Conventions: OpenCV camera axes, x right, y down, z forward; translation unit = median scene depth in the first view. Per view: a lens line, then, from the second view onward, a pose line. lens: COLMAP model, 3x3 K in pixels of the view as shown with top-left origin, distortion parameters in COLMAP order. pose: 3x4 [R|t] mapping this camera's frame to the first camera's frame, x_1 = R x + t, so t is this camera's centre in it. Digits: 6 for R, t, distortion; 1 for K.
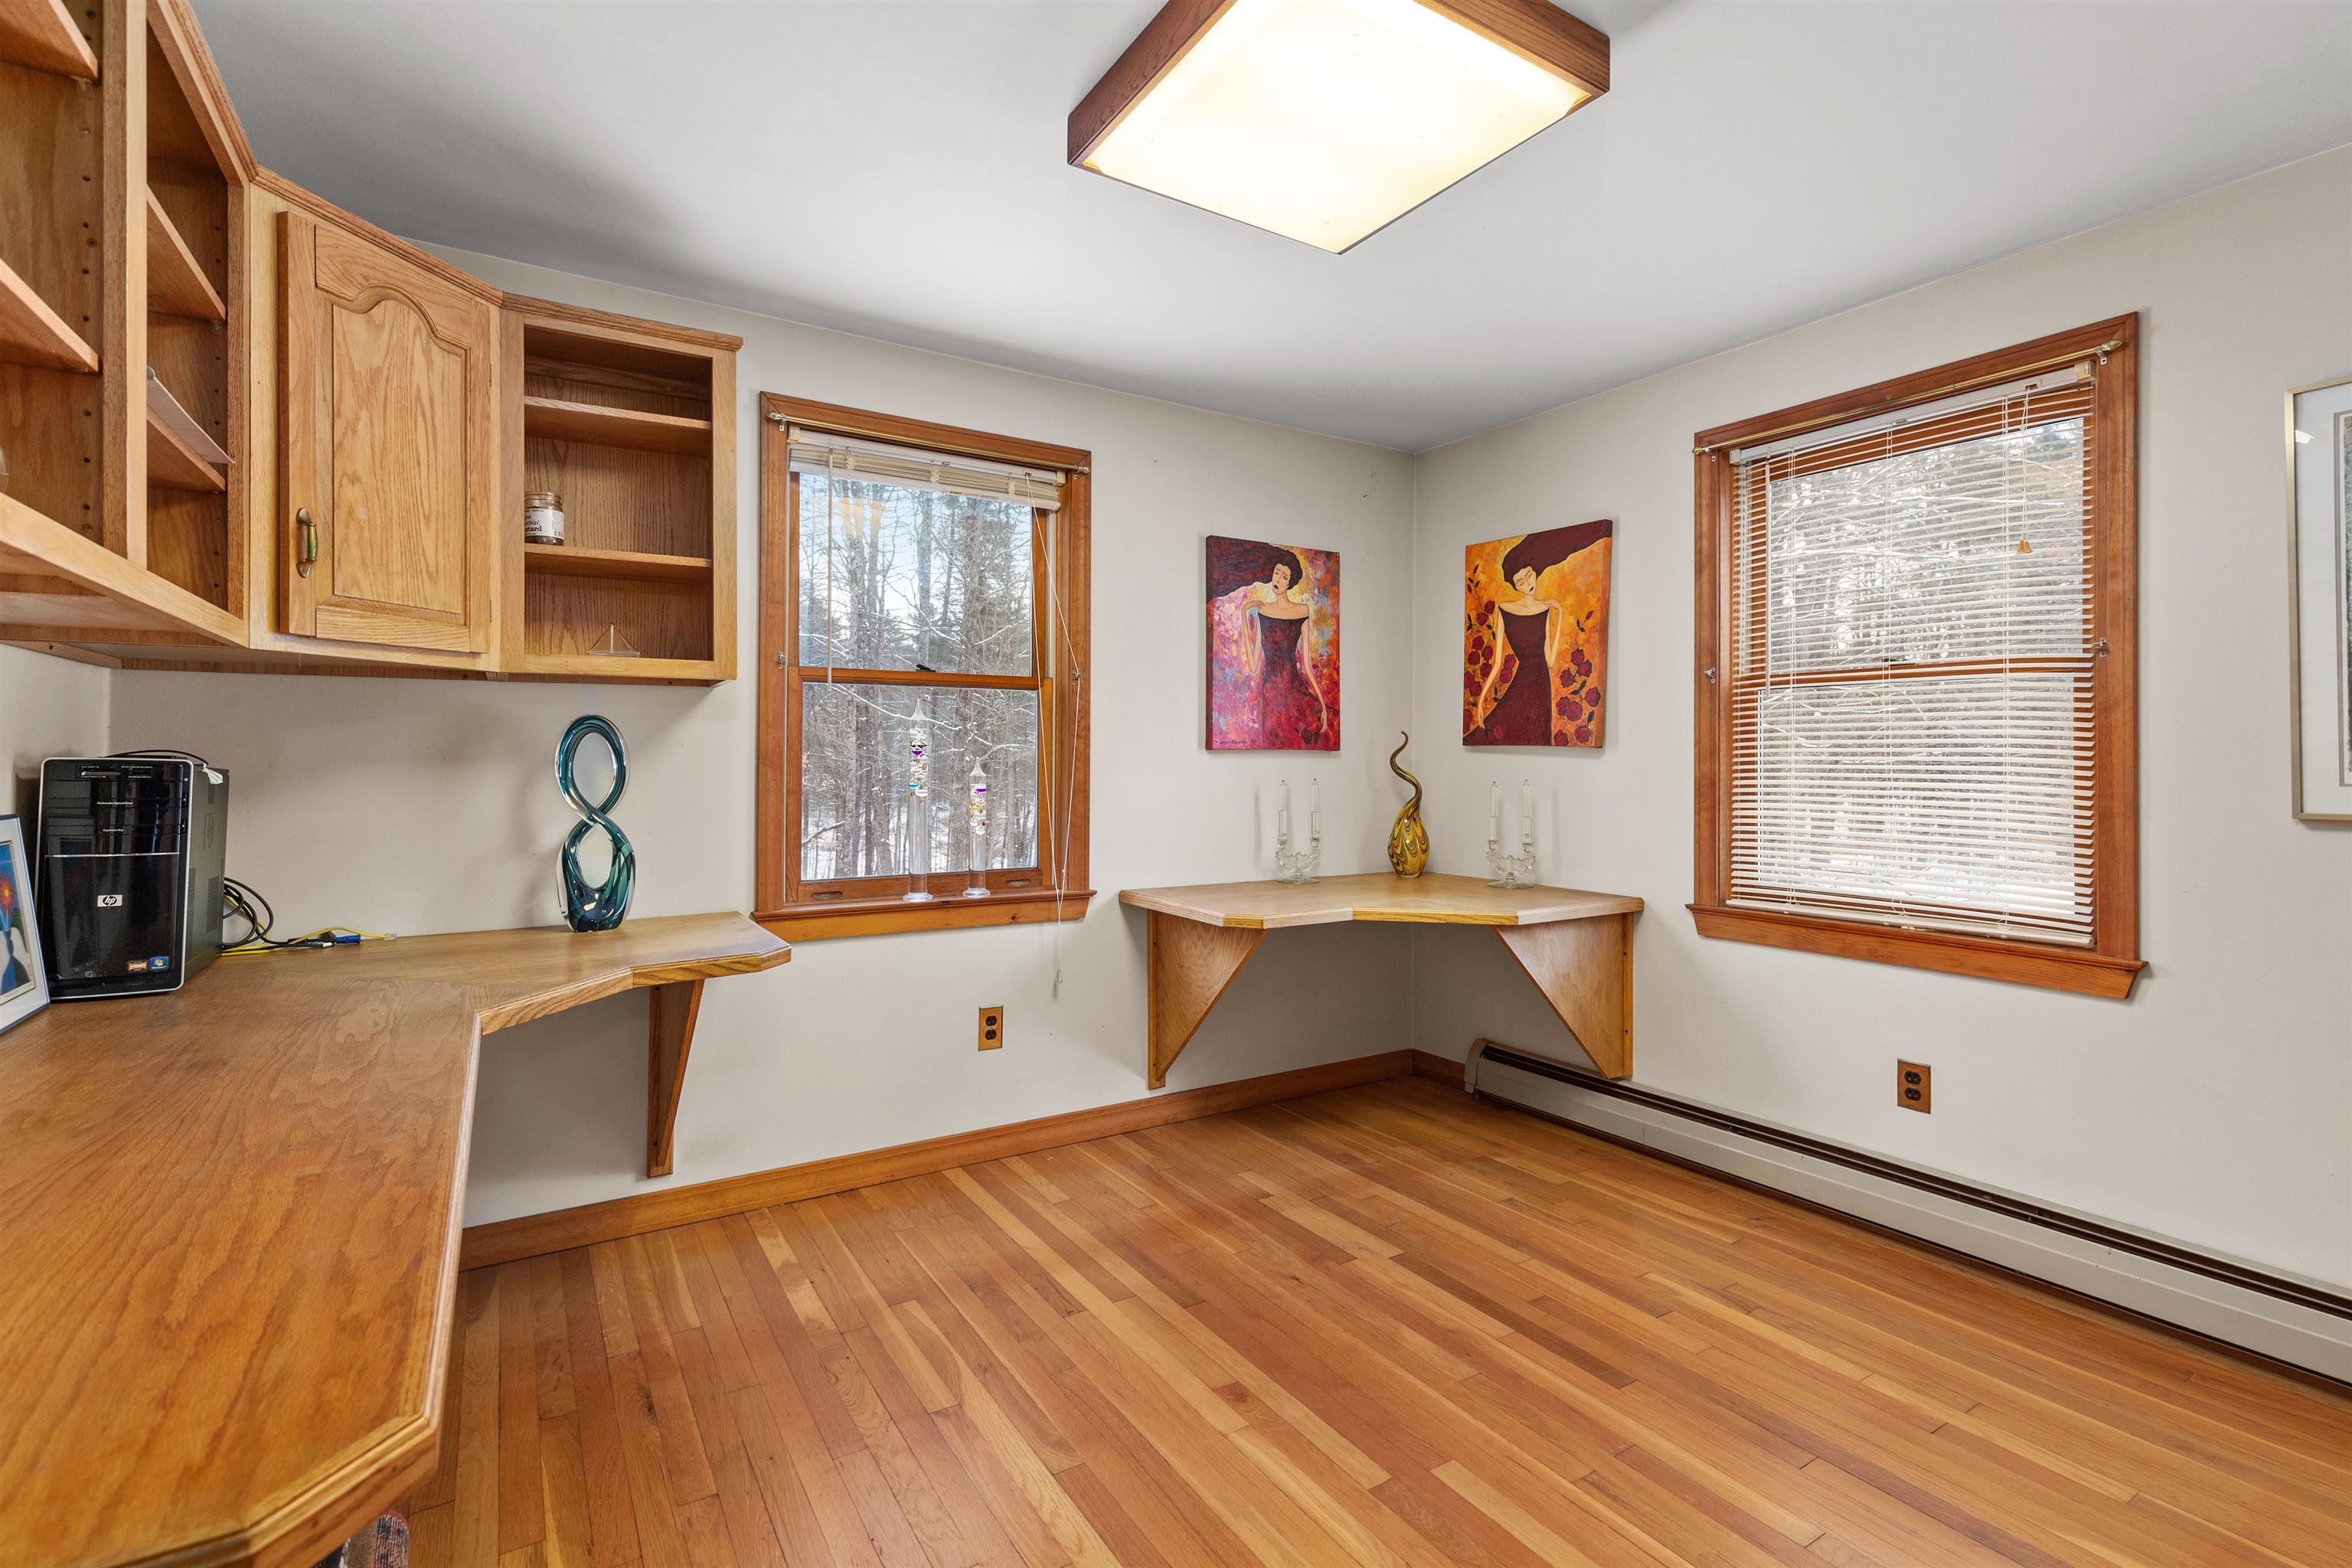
lens RADIAL K [[1060.3, 0, 1177.2], [0, 1060.3, 770.9], [0, 0, 1]] dist [0.004129, 0.000058]
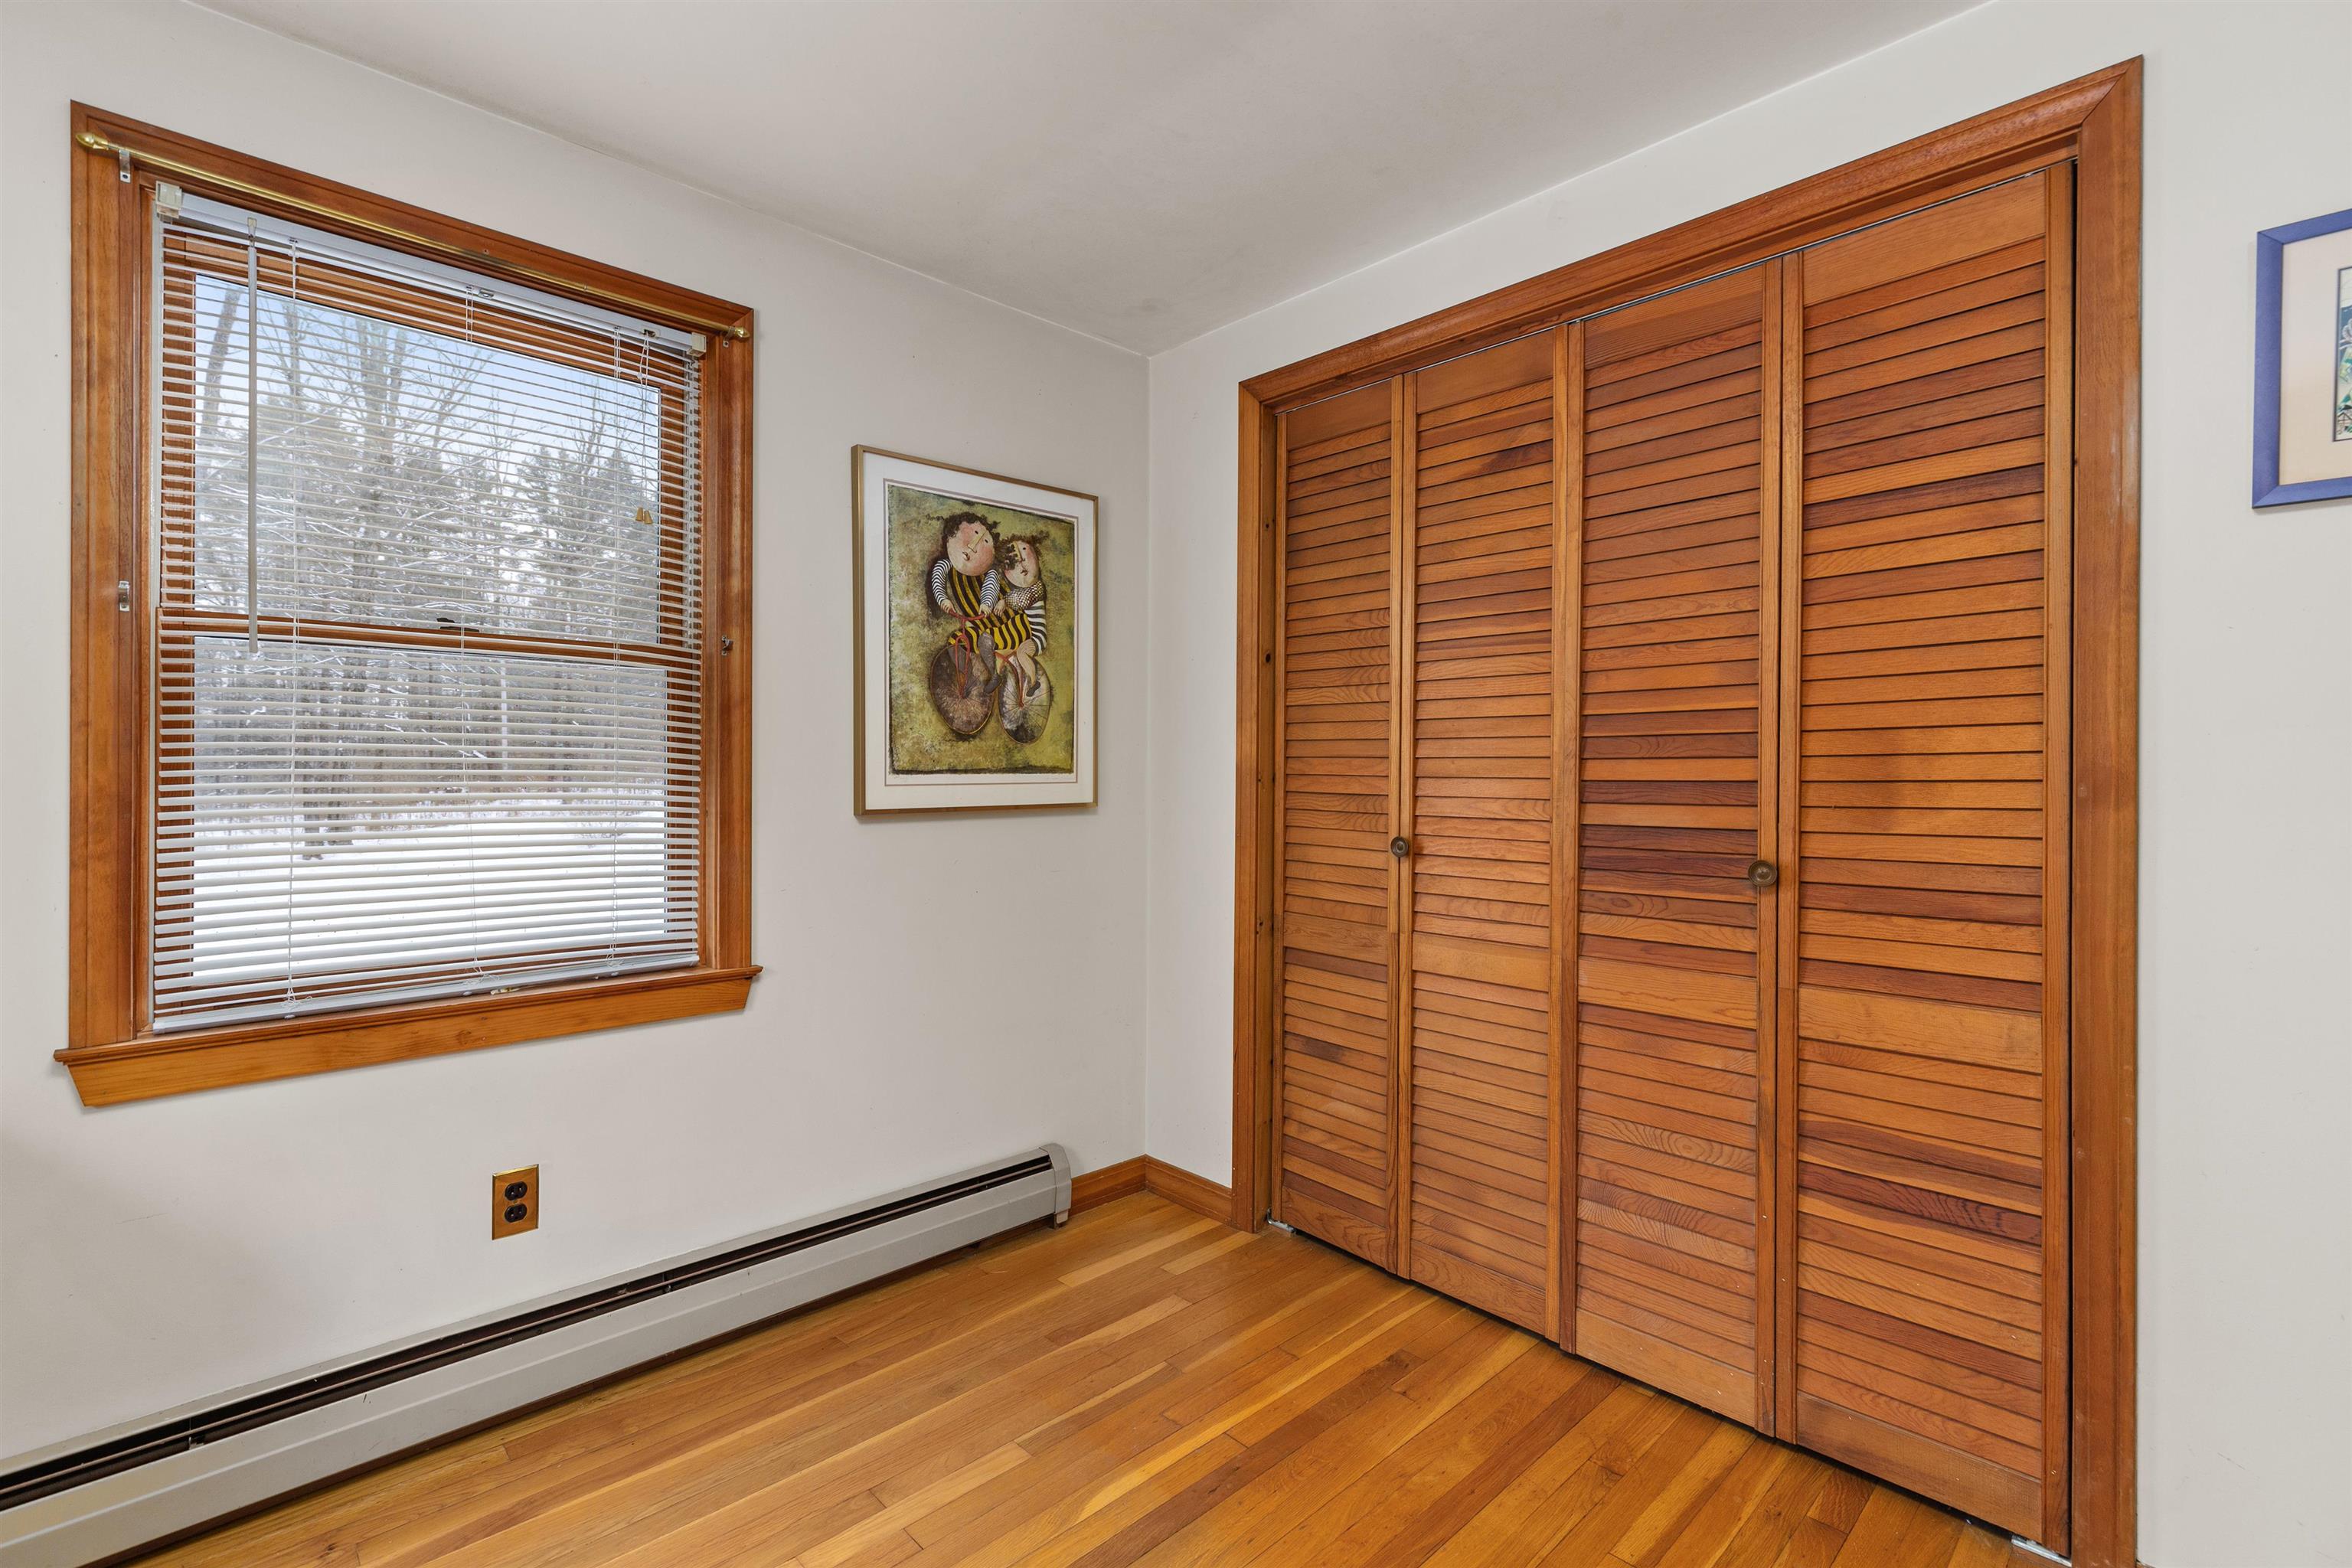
lens RADIAL K [[1060.3, 0, 1178.4], [0, 1060.3, 767.5], [0, 0, 1]] dist [0.004129, 0.000058]
pose [[-0.196259, -0.006722, 0.980529, -0.122380], [0.000771, 0.999975, 0.007009, -0.011401], [-0.980552, 0.002132, -0.196249, 0.690978]]
